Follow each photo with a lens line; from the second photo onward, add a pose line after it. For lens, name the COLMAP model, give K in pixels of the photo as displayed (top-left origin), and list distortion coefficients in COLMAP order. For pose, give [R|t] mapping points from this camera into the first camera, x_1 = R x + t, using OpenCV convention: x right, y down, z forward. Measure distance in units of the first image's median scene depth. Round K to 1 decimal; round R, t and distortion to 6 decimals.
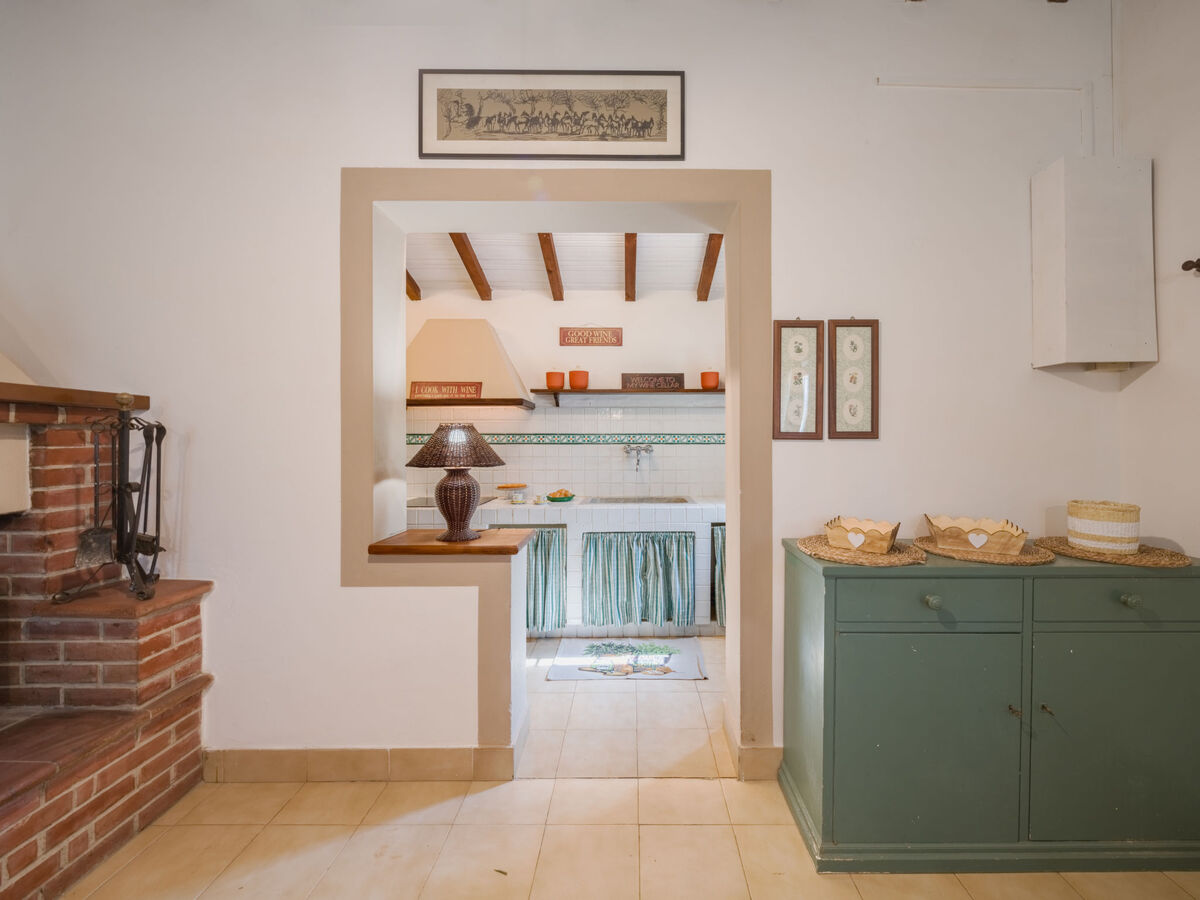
lens RADIAL K [[477.5, 0, 633.7], [0, 477.5, 439.3], [0, 0, 1]] dist [0.000449, -0.000762]
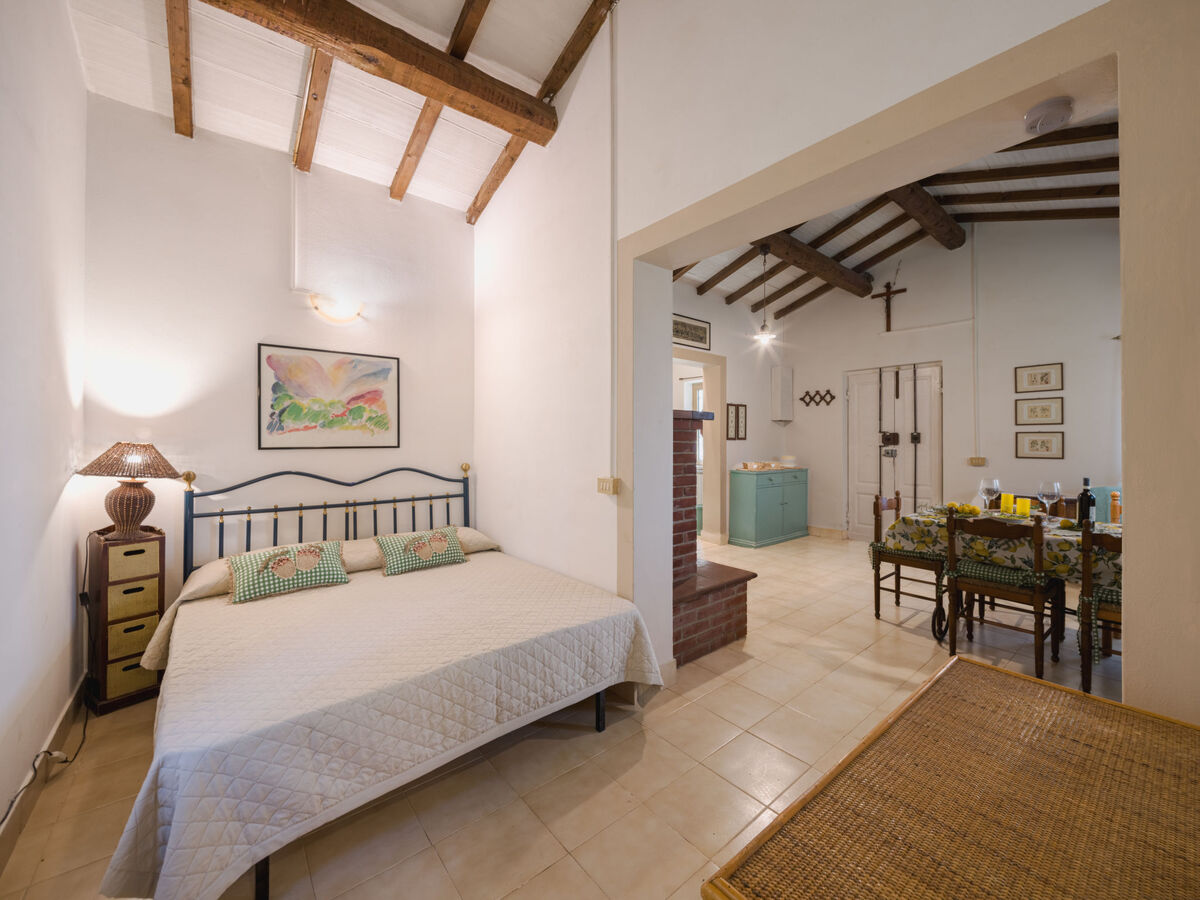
lens RADIAL K [[477.5, 0, 633.7], [0, 477.5, 439.3], [0, 0, 1]] dist [0.000449, -0.000762]
pose [[0.749256, 0.004752, 0.662263, -2.345244], [-0.004079, 0.999988, -0.002560, 0.006587], [-0.662268, -0.000783, 0.749267, -1.019802]]
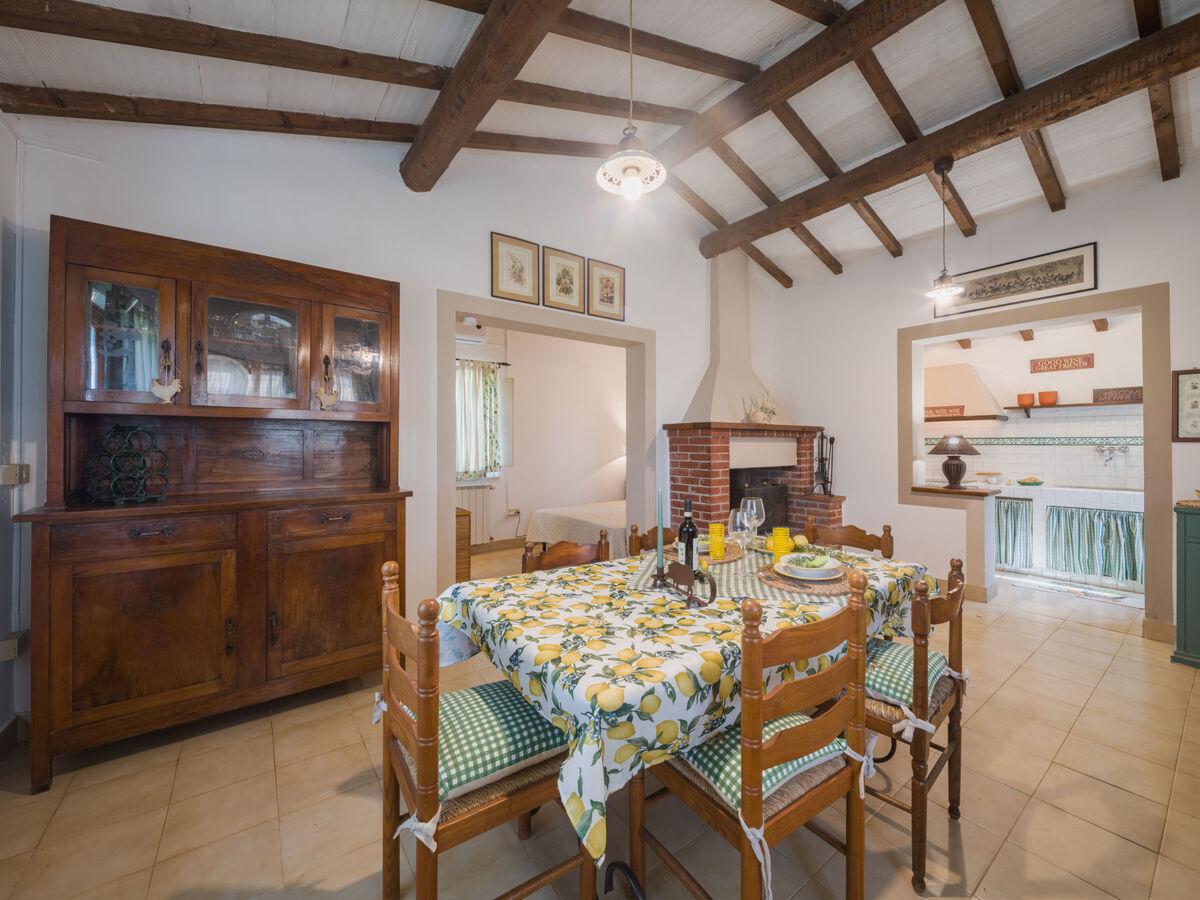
lens RADIAL K [[479.7, 0, 618.3], [0, 479.7, 439.7], [0, 0, 1]] dist [-0.001523, -0.000556]
pose [[0.605059, -0.005438, -0.796162, 0.453083], [0.003196, 0.999985, -0.004401, -0.006716], [0.796174, 0.000118, 0.605068, -1.573329]]
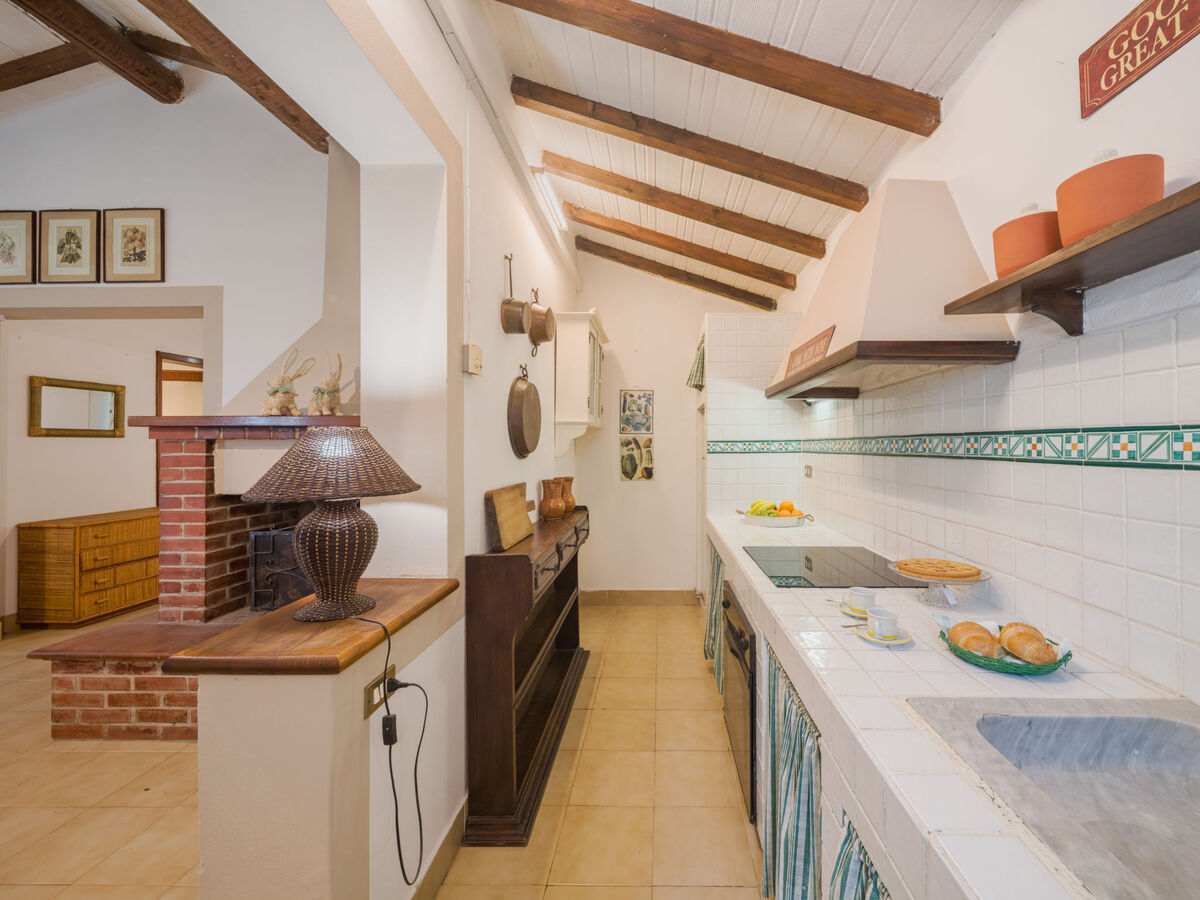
lens RADIAL K [[477.7, 0, 652.9], [0, 477.7, 440.4], [0, 0, 1]] dist [-0.000774, -0.000767]
pose [[-0.015519, -0.008616, -0.999842, 0.266443], [0.007044, 0.999937, -0.008726, -0.007456], [0.999855, -0.007179, -0.015458, 1.513145]]
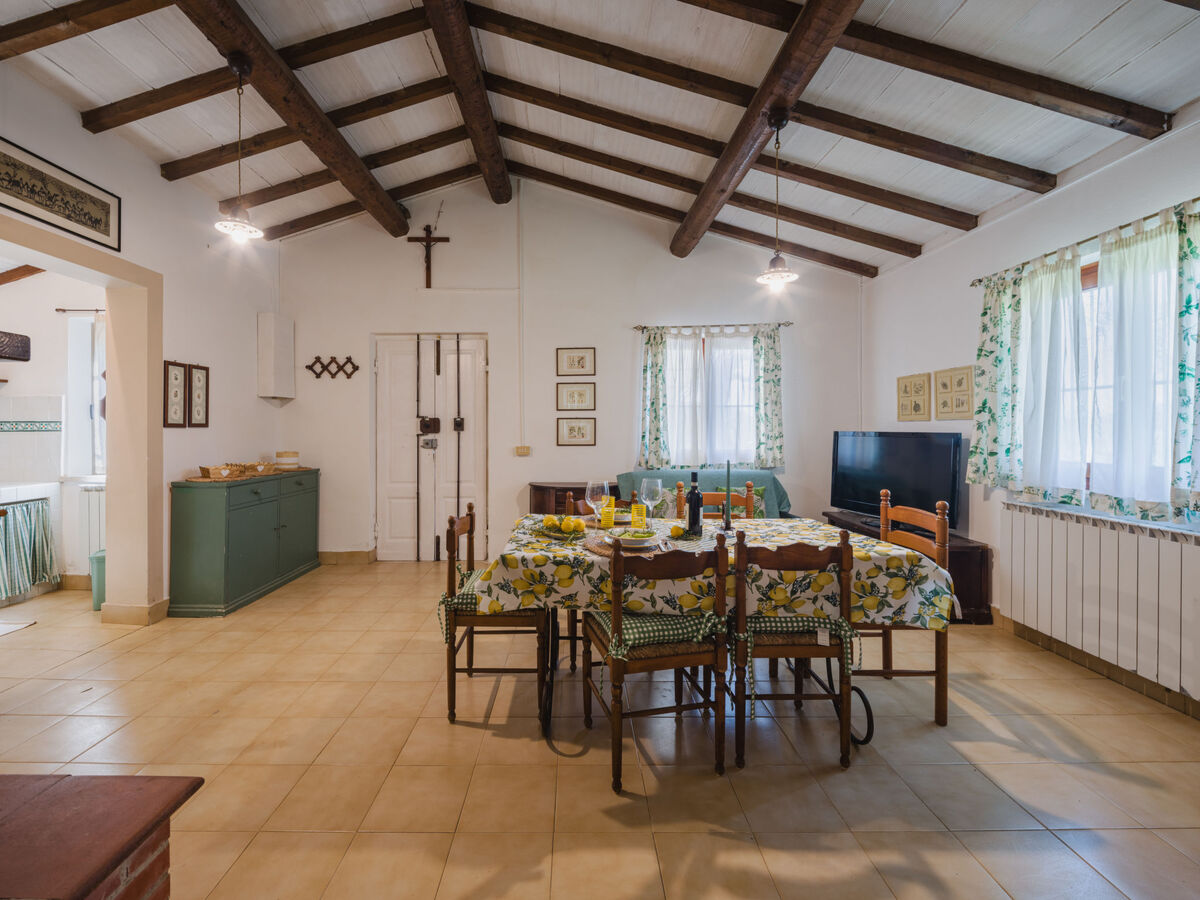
lens RADIAL K [[494.9, 0, 575.4], [0, 494.9, 427.6], [0, 0, 1]] dist [-0.003122, -0.001157]
pose [[0.004645, 0.003507, 0.999983, -1.539631], [0.000405, 0.999994, -0.003509, 0.009321], [-0.999989, 0.000421, 0.004643, -0.538088]]
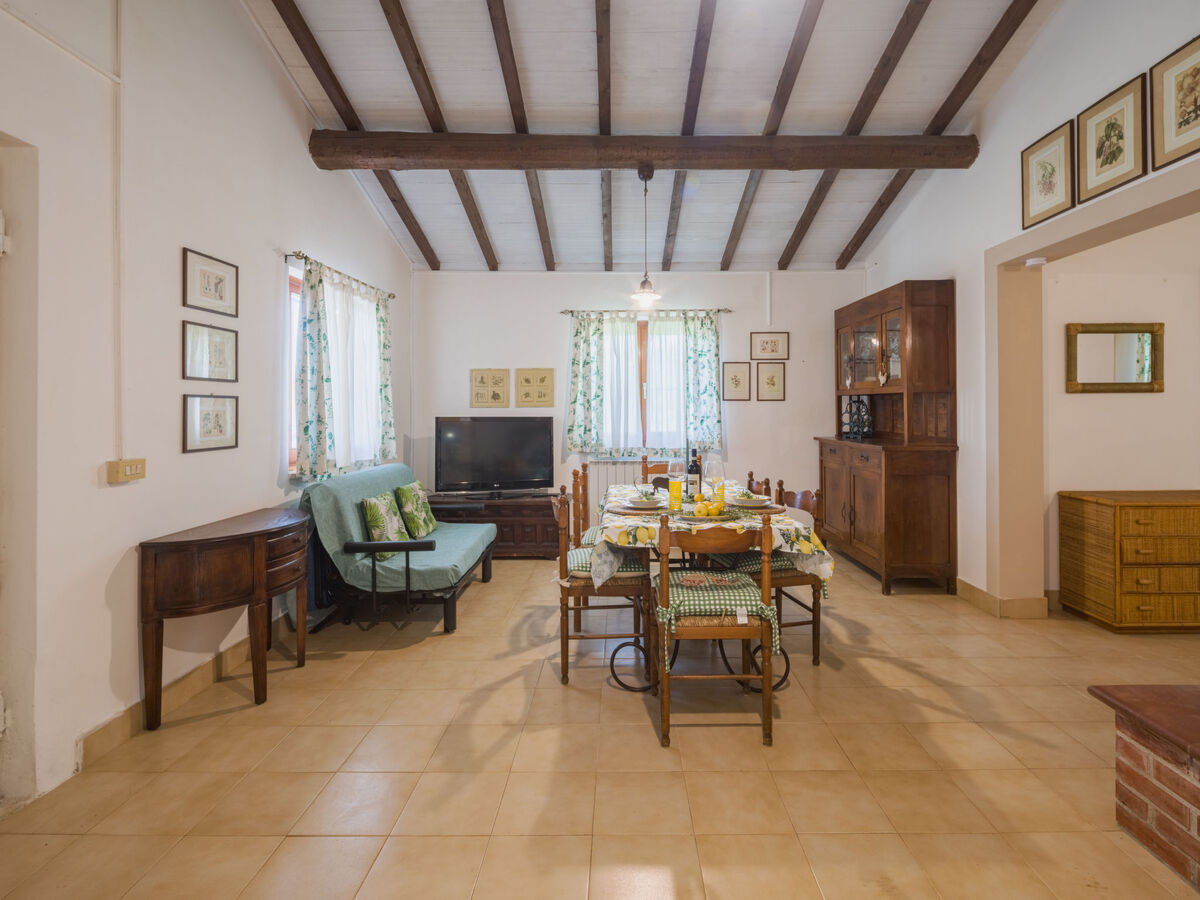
lens RADIAL K [[576.7, 0, 623.7], [0, 576.7, 407.5], [0, 0, 1]] dist [-0.000622, -0.001918]
pose [[-0.999981, 0.006044, -0.001473, -0.045675], [0.006054, 0.999960, -0.006623, -0.002482], [0.001433, -0.006632, -0.999977, 0.997780]]
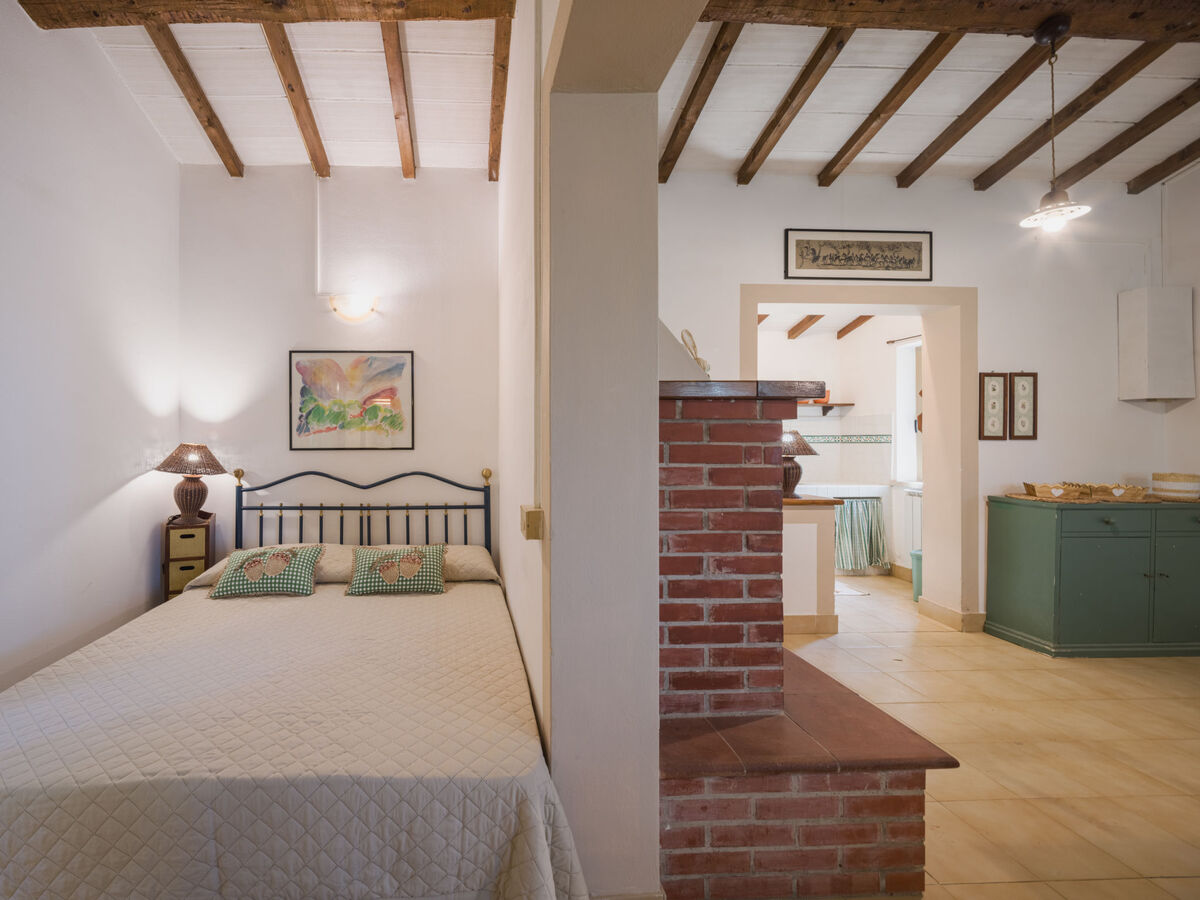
lens RADIAL K [[478.8, 0, 480.2], [0, 478.8, 439.2], [0, 0, 1]] dist [-0.001715, -0.000529]
pose [[0.999698, 0.001784, 0.024498, -1.604762], [-0.001763, 0.999998, -0.000875, 0.002994], [-0.024500, 0.000831, 0.999699, -0.724571]]
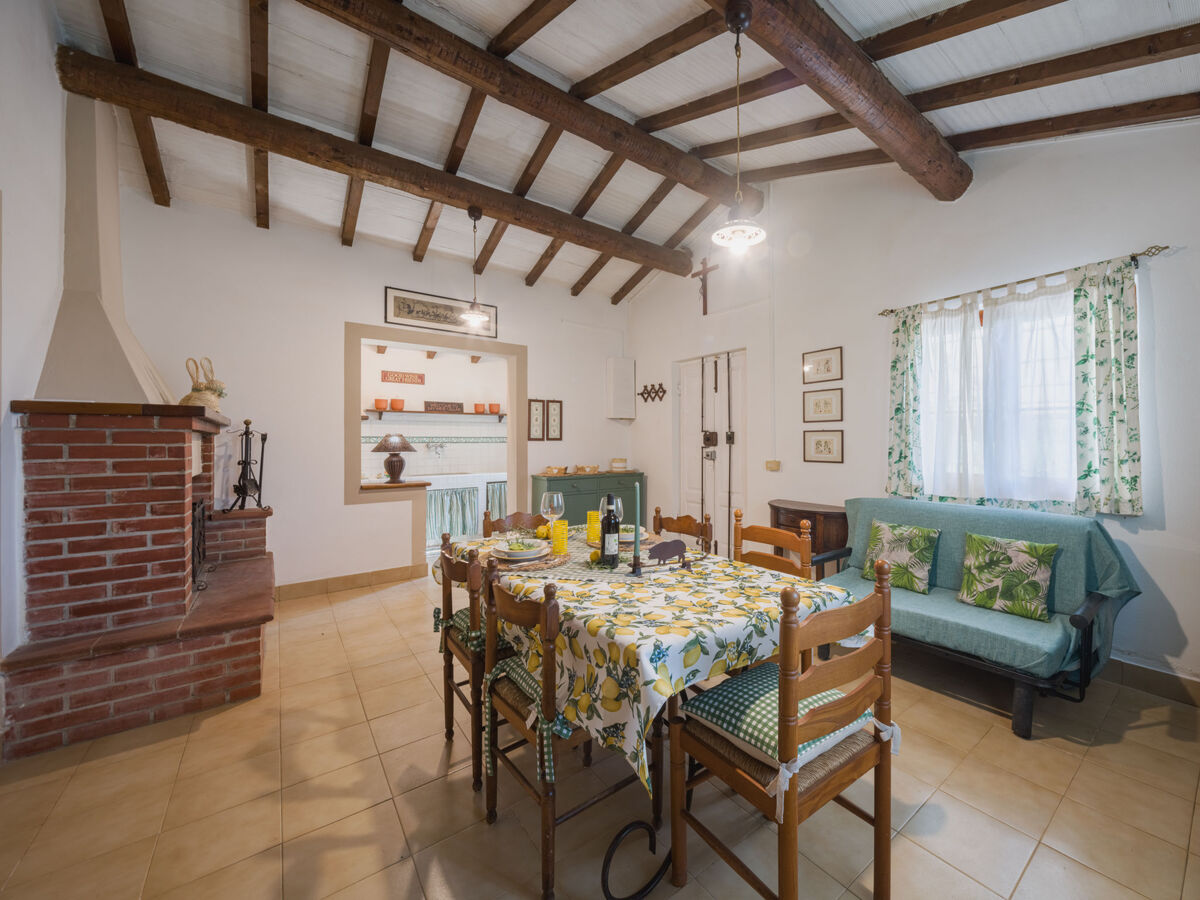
lens RADIAL K [[478.4, 0, 679.9], [0, 478.4, 438.1], [0, 0, 1]] dist [-0.001595, -0.000958]
pose [[0.765506, 0.003673, 0.643419, -0.853320], [-0.001776, 0.999992, -0.003595, -0.006206], [-0.643427, 0.001609, 0.765506, -1.775331]]
